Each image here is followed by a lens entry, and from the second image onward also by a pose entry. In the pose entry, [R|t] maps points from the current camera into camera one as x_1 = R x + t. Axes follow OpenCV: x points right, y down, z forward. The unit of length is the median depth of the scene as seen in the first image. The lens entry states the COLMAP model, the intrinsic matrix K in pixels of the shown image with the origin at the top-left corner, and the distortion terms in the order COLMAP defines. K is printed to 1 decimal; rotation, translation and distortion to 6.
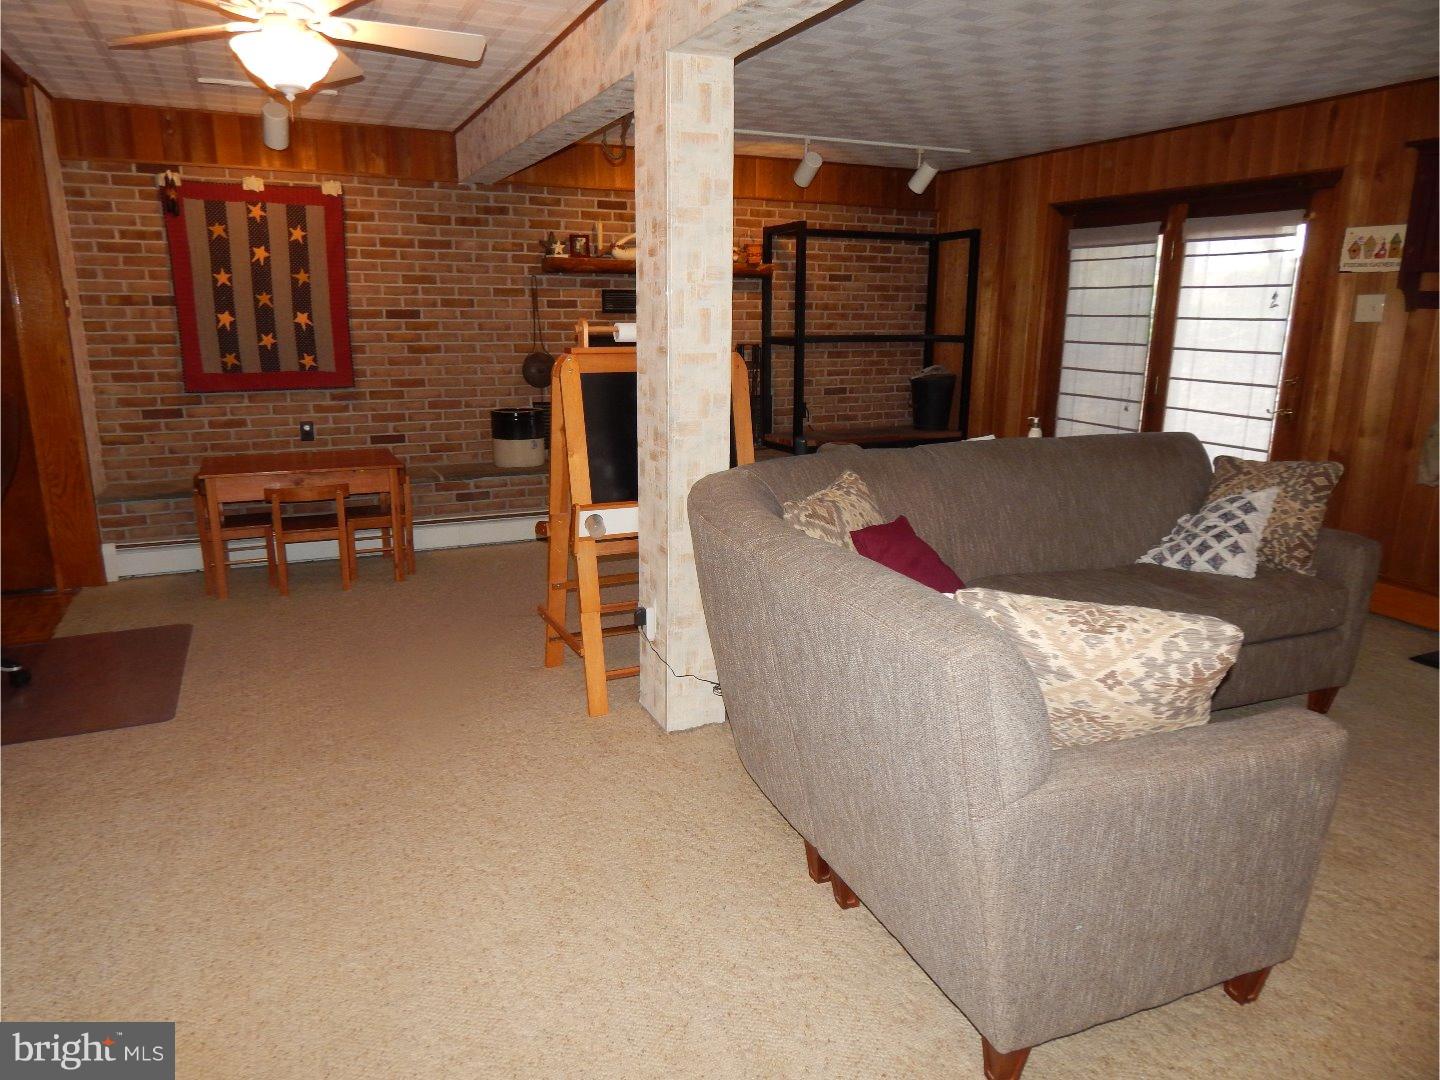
lens RADIAL K [[967.7, 0, 729.6], [0, 967.7, 534.9], [0, 0, 1]] dist [0.009734, -0.002453]
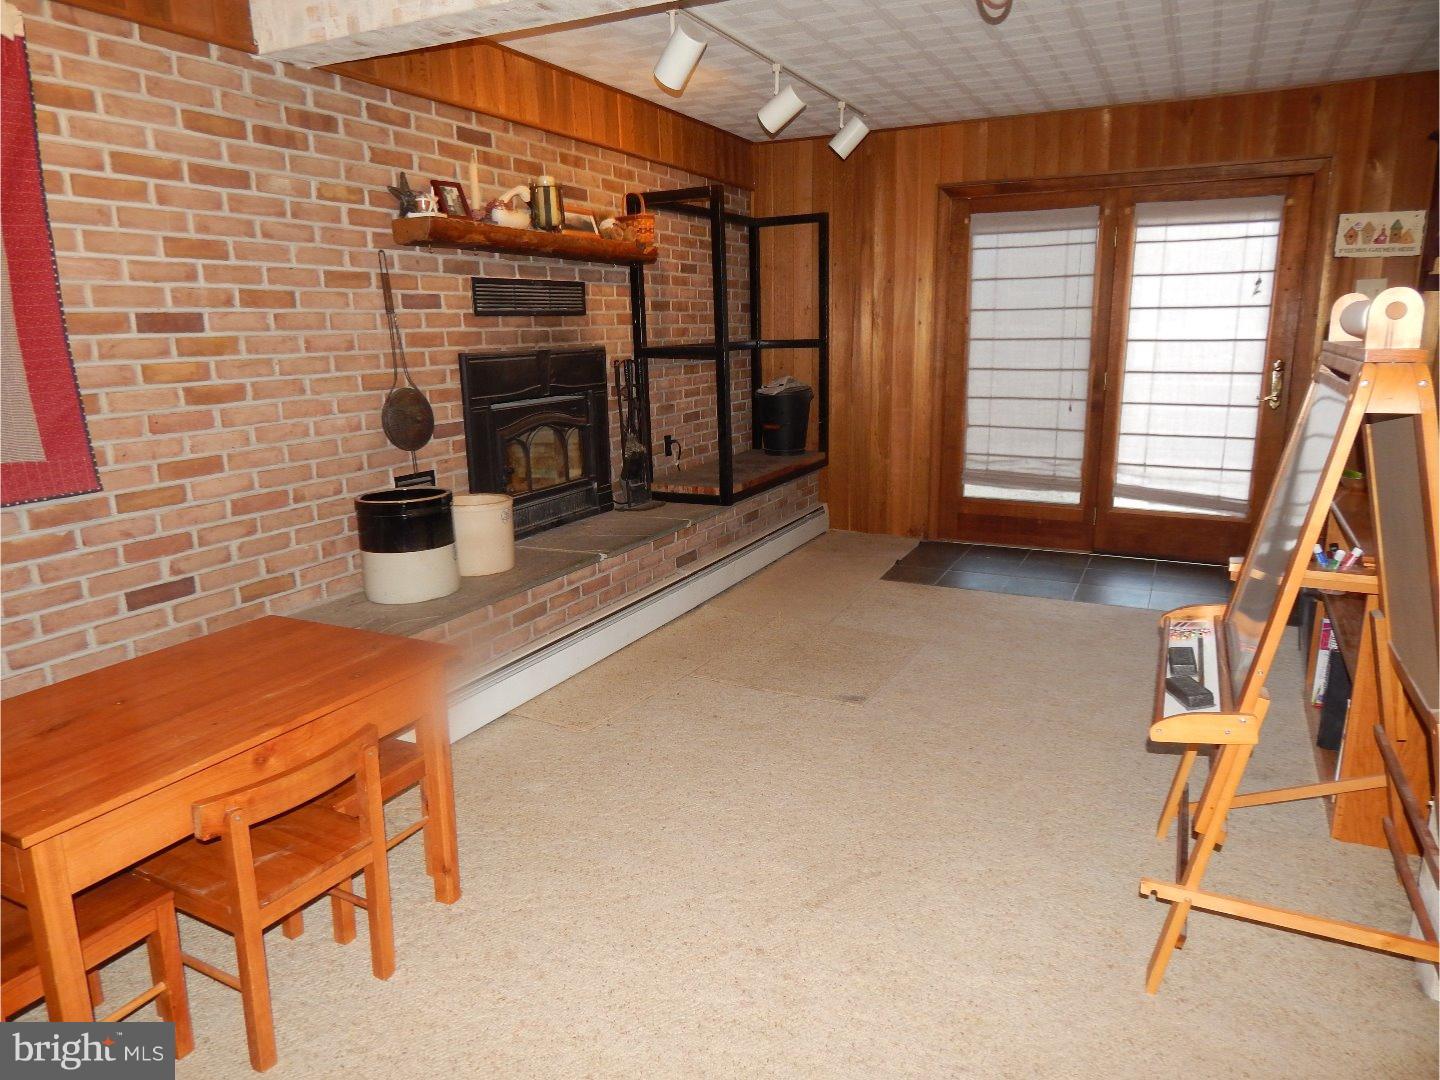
lens RADIAL K [[943.7, 0, 717.1], [0, 943.7, 535.2], [0, 0, 1]] dist [0.006912, -0.012280]
pose [[0.787068, -0.155099, 0.597050, -0.418516], [0.162474, 0.985822, 0.041910, -0.104102], [-0.595085, 0.064019, 0.801109, 0.489947]]
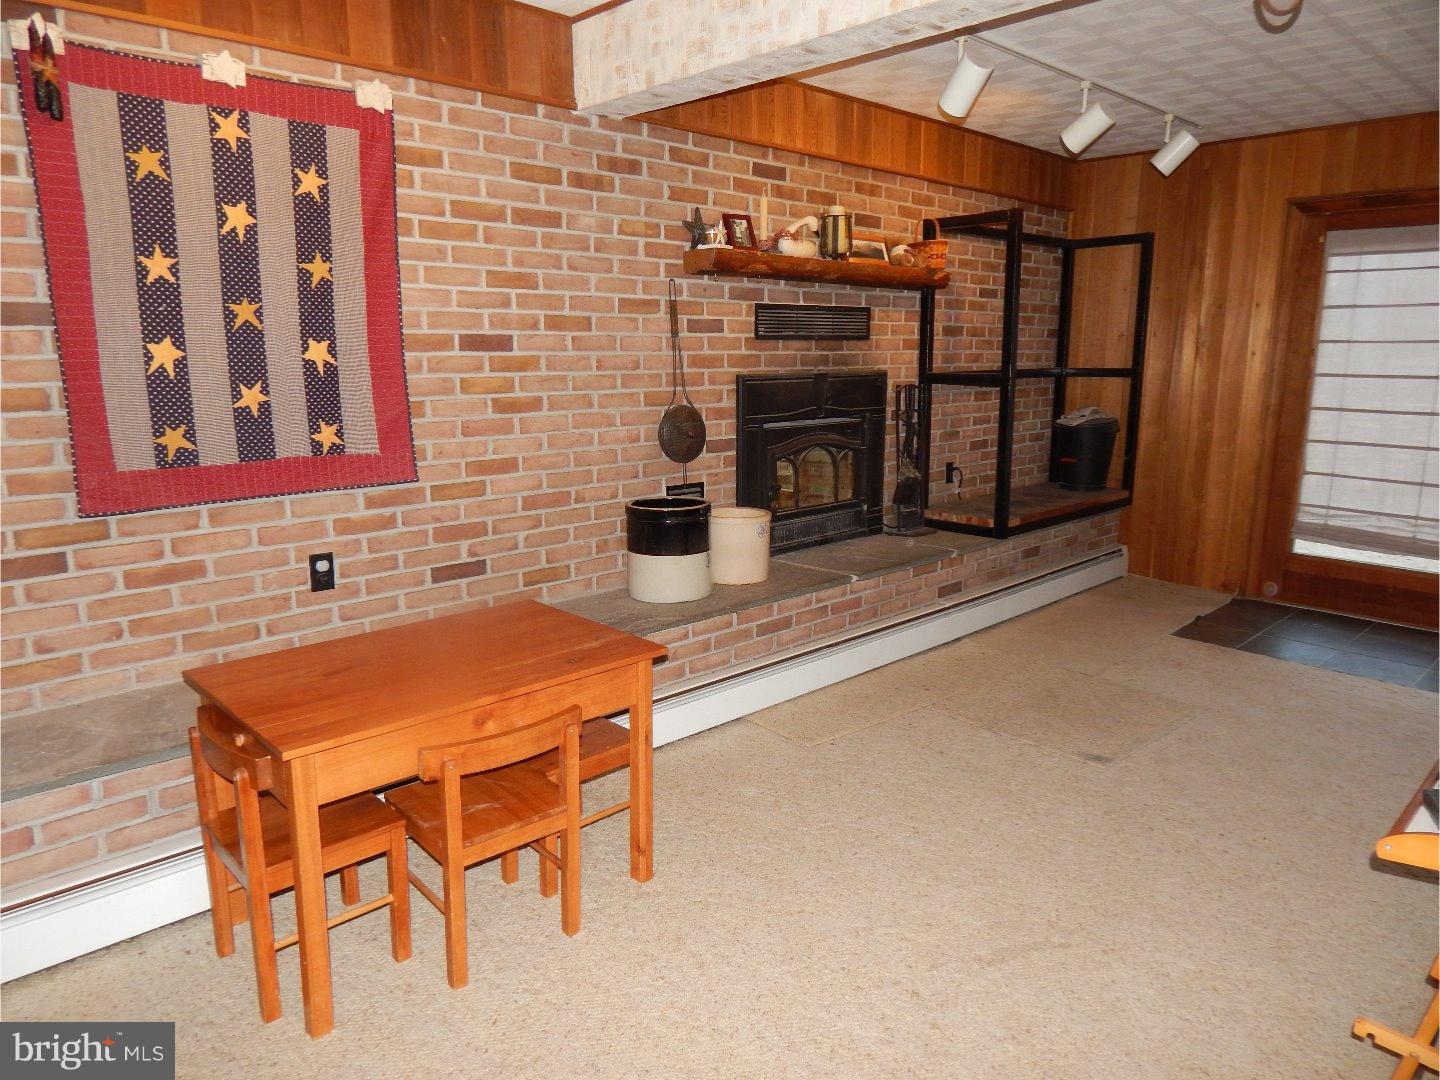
lens RADIAL K [[943.7, 0, 717.1], [0, 943.7, 535.2], [0, 0, 1]] dist [0.006912, -0.012280]
pose [[0.950619, -0.066697, 0.303107, -0.383319], [0.075679, 0.996970, -0.017969, -0.100590], [-0.300991, 0.040020, 0.952787, 0.459717]]
